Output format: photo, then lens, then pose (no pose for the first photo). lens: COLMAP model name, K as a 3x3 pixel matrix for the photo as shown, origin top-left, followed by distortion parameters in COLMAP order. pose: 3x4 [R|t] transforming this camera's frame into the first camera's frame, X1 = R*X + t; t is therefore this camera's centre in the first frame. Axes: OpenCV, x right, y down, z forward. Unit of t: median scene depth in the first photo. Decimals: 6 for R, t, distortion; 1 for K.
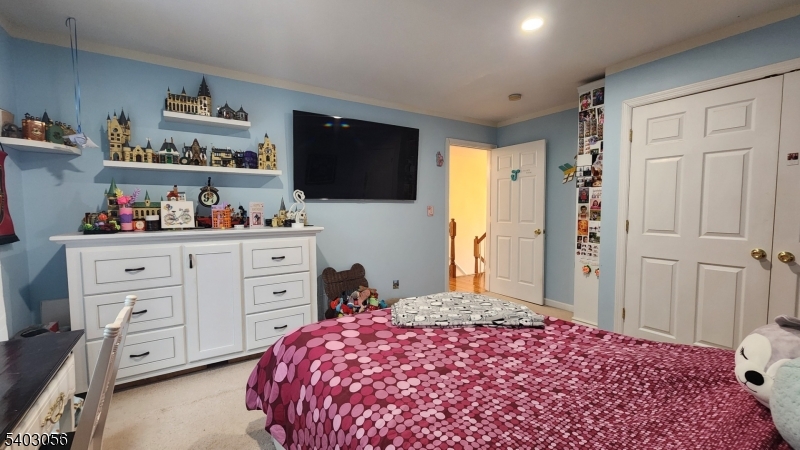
lens RADIAL K [[328.4, 0, 395.1], [0, 328.4, 228.6], [0, 0, 1]] dist [-0.004711, 0.000330]
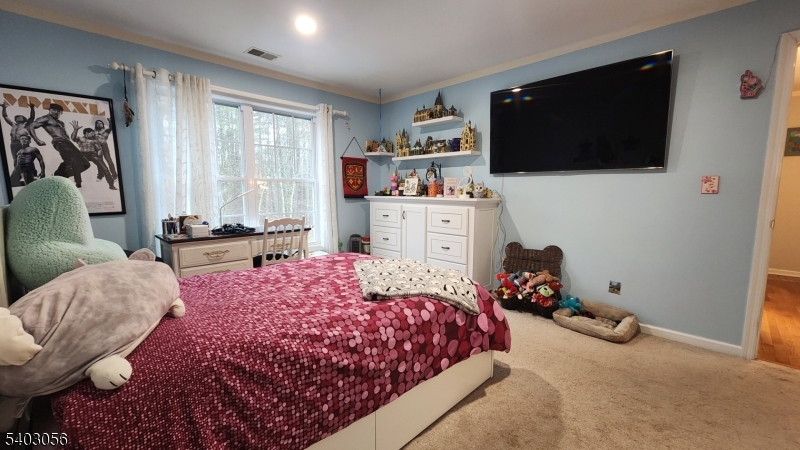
lens RADIAL K [[328.4, 0, 394.5], [0, 328.4, 223.4], [0, 0, 1]] dist [-0.004711, 0.000330]
pose [[0.199456, 0.106794, -0.974070, 0.872785], [-0.062135, 0.993422, 0.096192, -0.012627], [0.977935, 0.041338, 0.204779, 0.553624]]
